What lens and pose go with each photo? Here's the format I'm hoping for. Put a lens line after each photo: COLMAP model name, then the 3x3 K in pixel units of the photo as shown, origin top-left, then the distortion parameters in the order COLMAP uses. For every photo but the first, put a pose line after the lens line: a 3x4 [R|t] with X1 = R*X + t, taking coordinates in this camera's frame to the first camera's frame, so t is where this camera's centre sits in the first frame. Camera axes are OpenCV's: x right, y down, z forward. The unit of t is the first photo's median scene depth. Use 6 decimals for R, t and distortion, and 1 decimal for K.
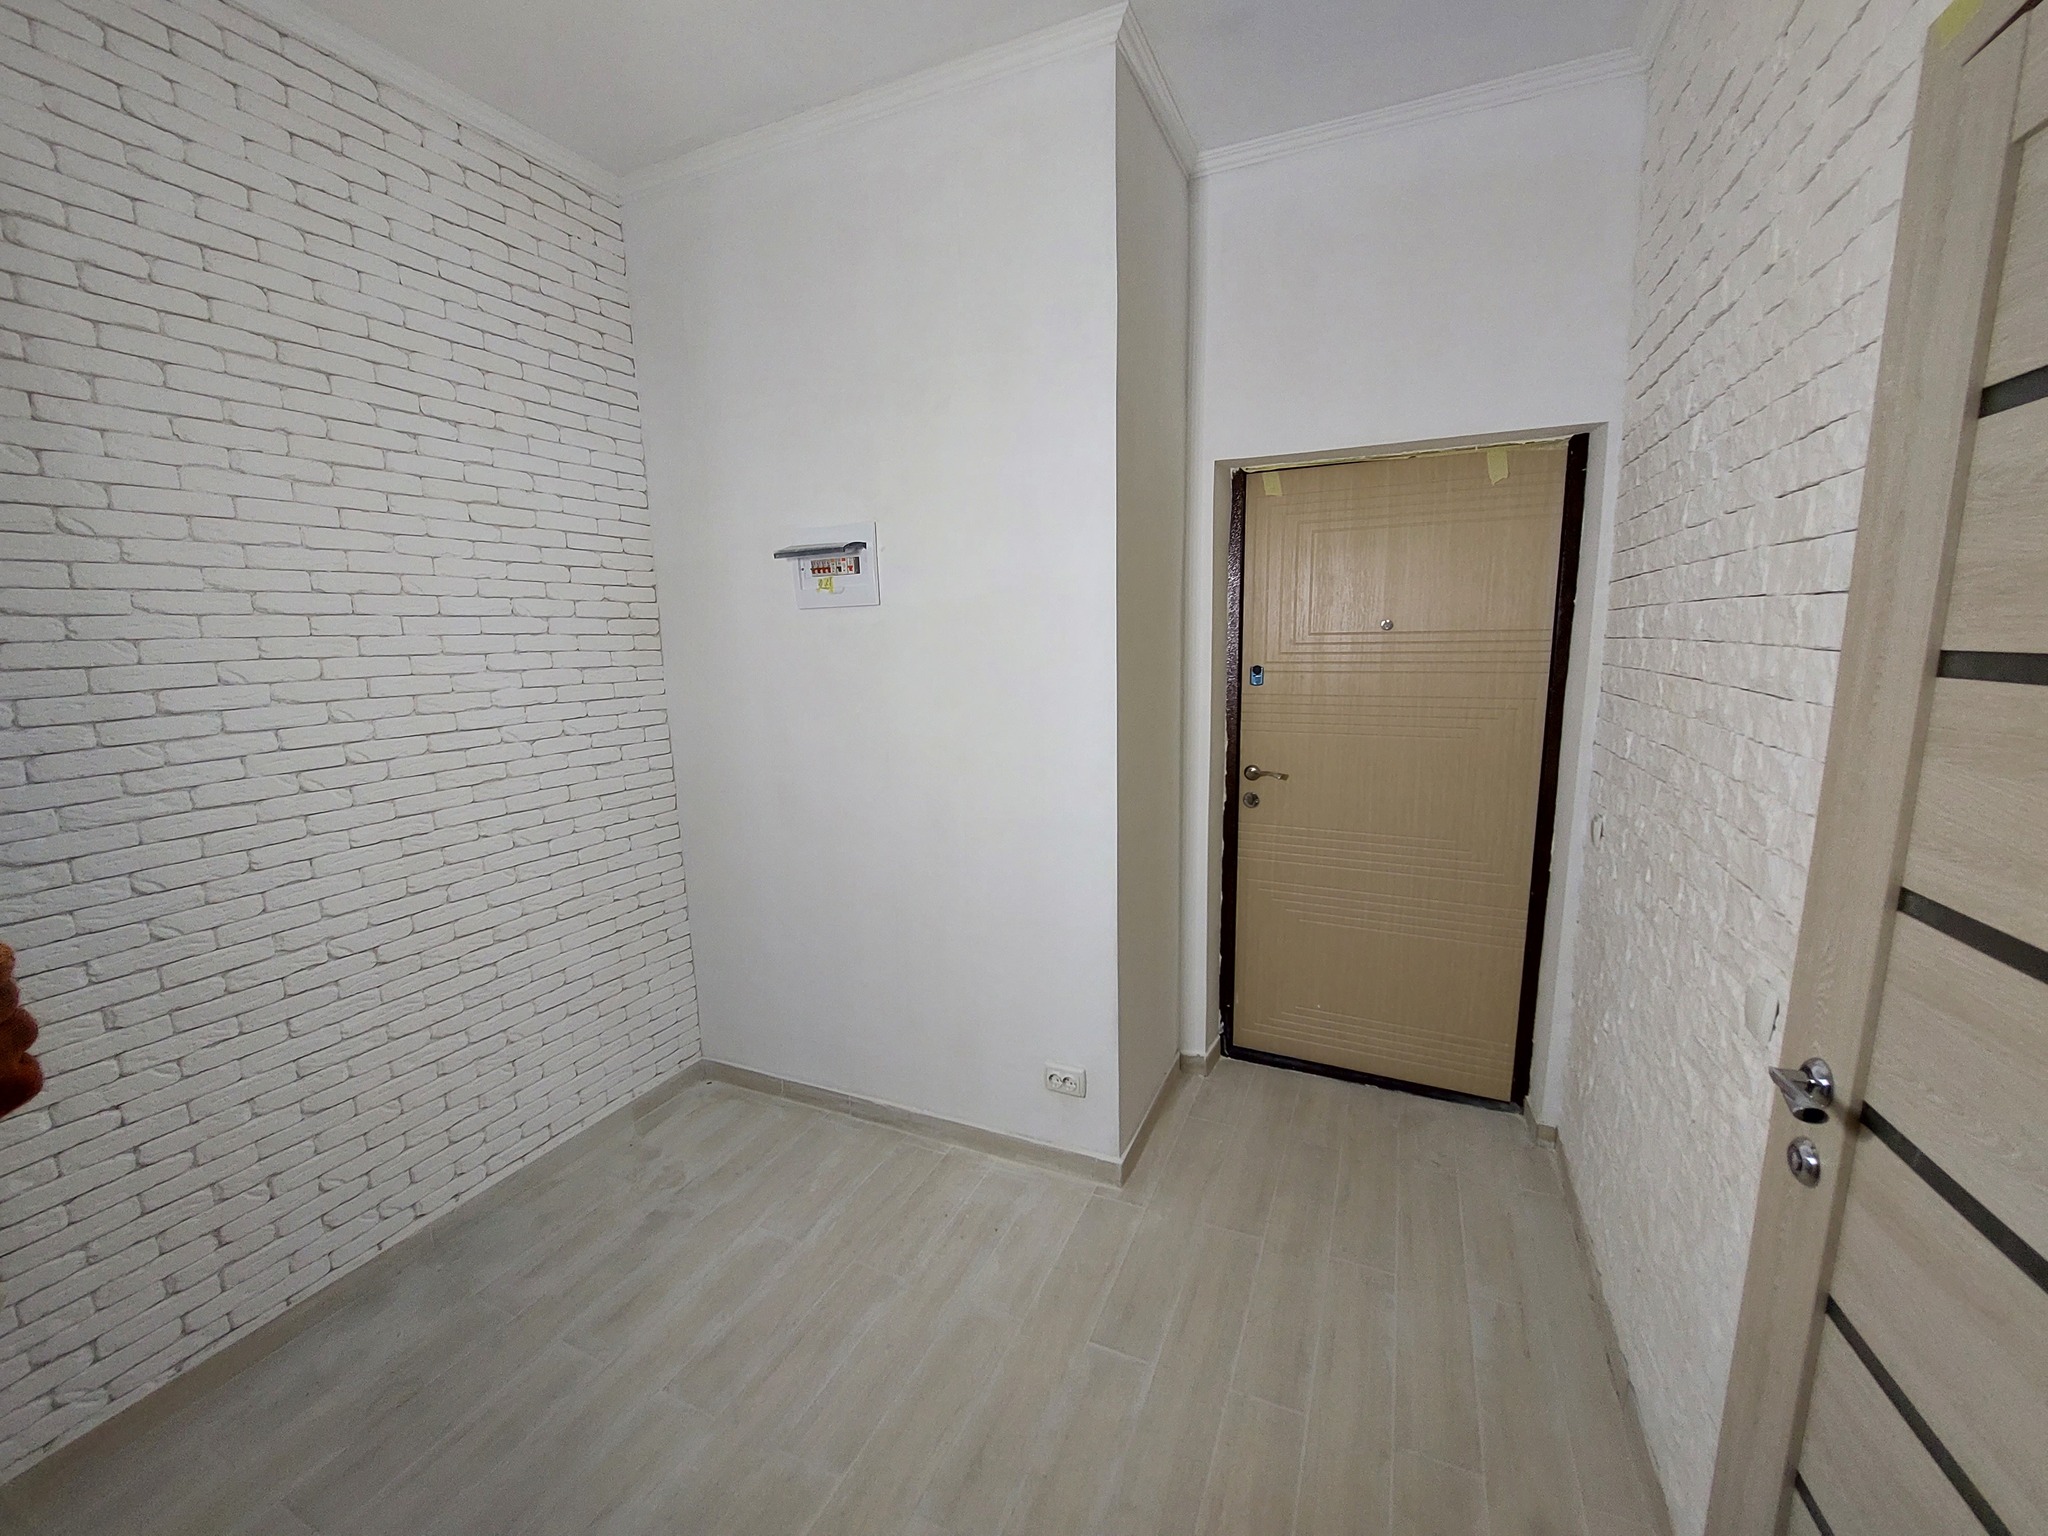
lens RADIAL K [[810.0, 0, 1029.5], [0, 810.0, 776.3], [0, 0, 1]] dist [-0.023077, 0.004108]
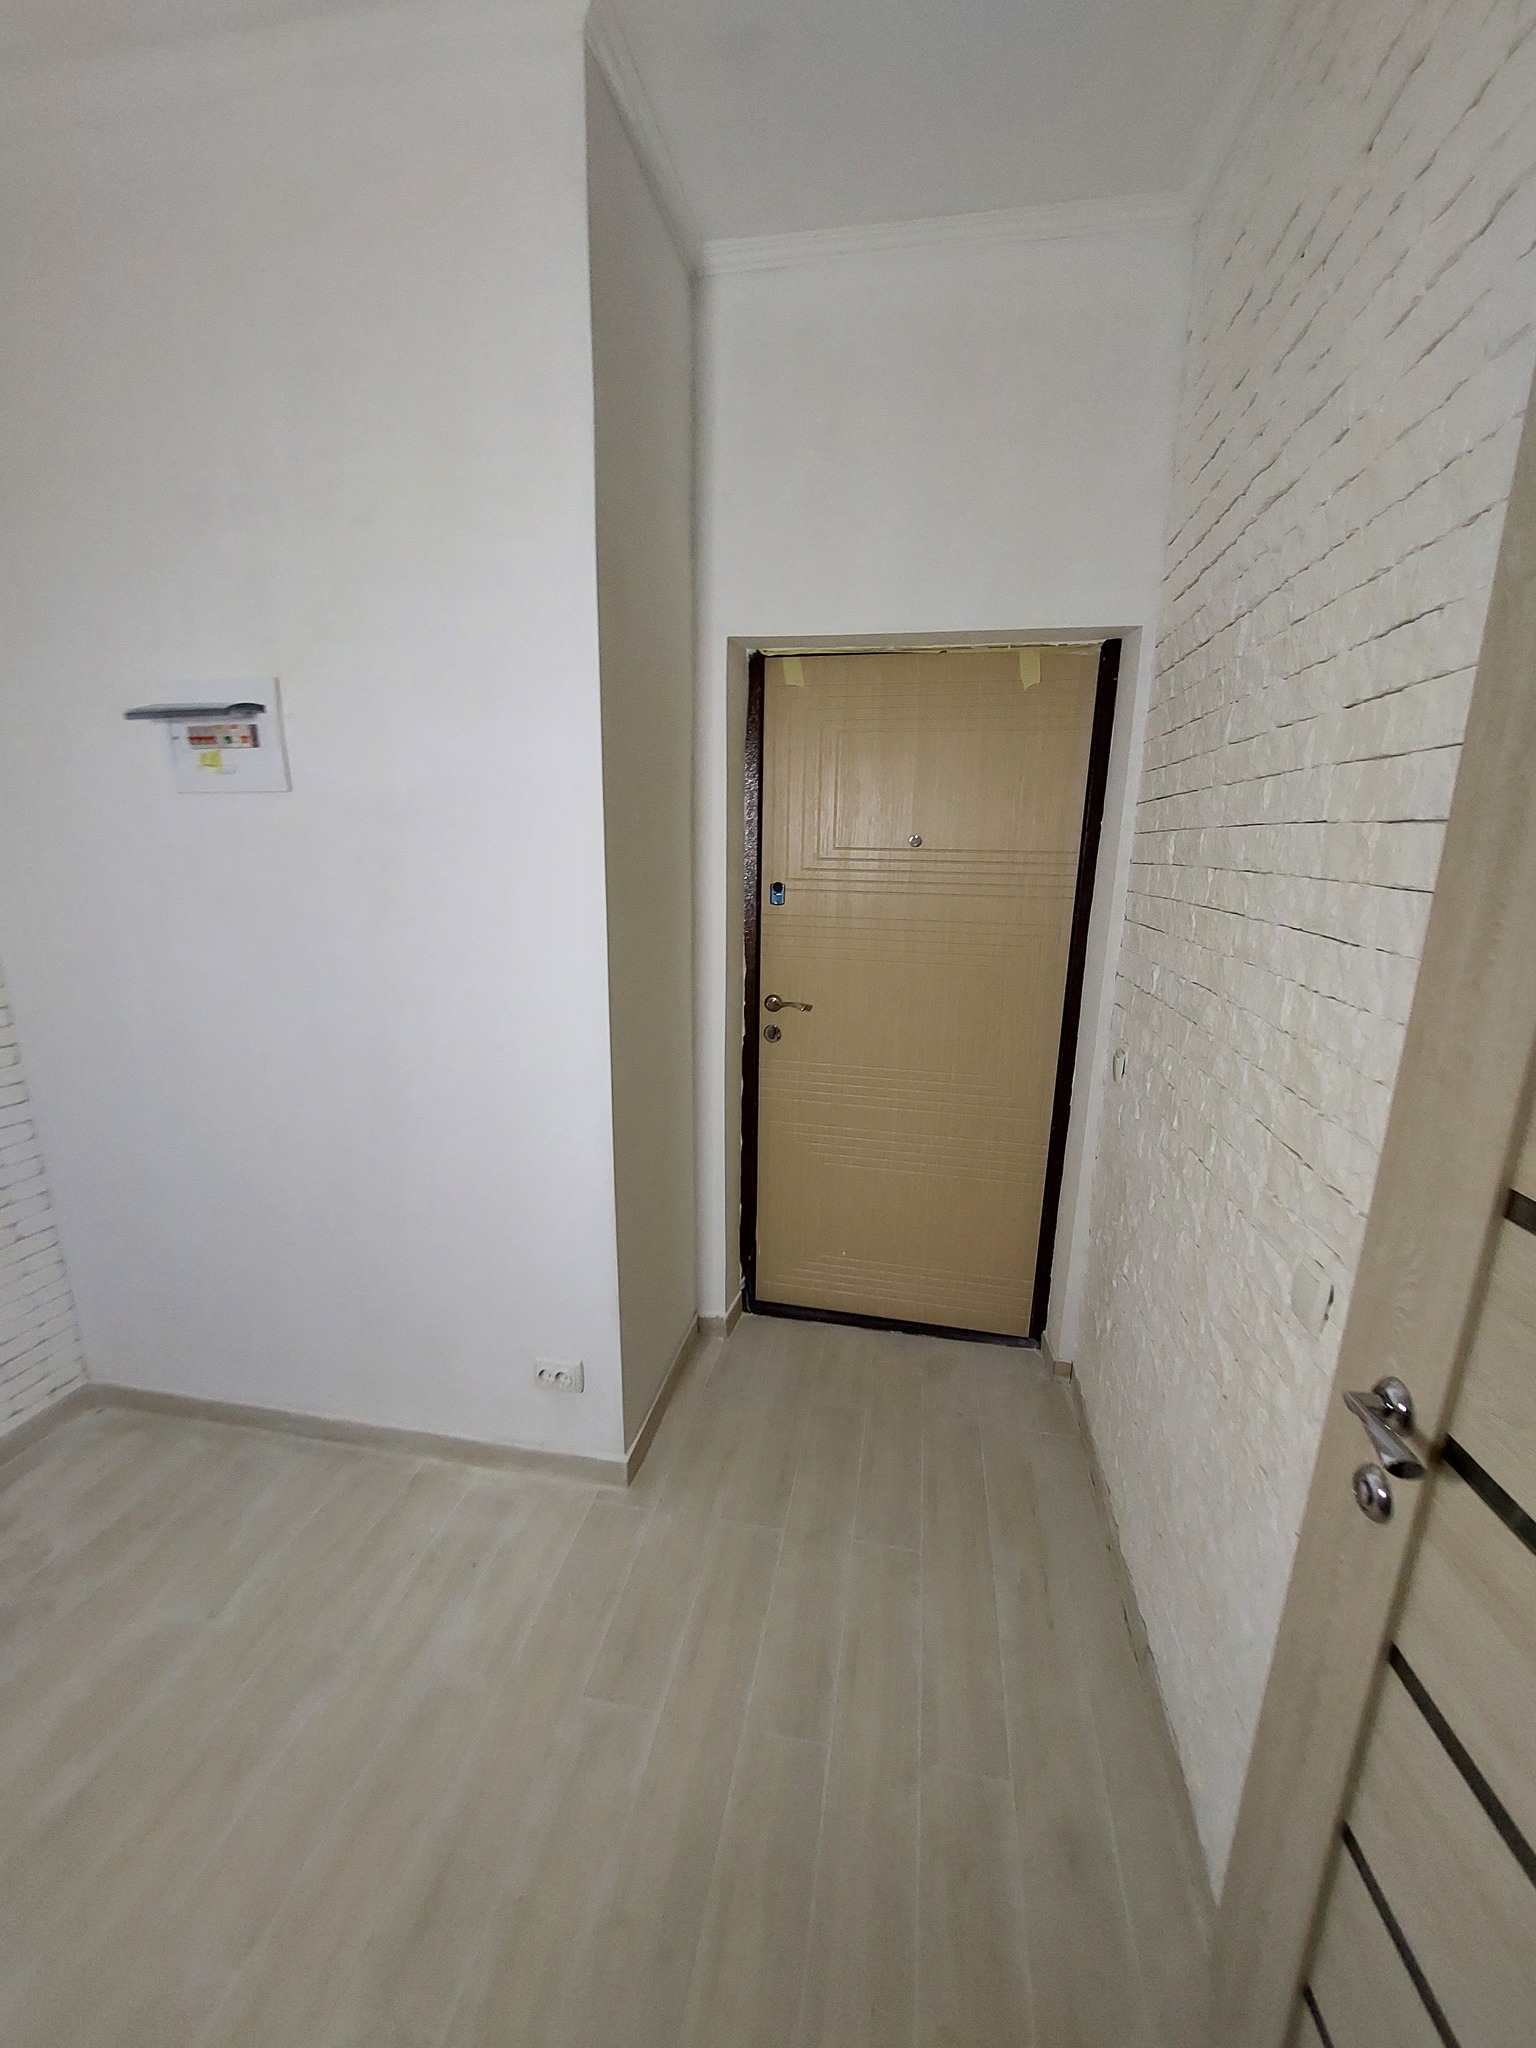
lens RADIAL K [[826.1, 0, 764.3], [0, 826.1, 1054.9], [0, 0, 1]] dist [-0.025189, -0.000131]
pose [[0.970268, -0.025427, 0.240693, 0.065435], [0.006386, 0.996809, 0.079562, -0.030020], [-0.241948, -0.075659, 0.967335, 0.166296]]
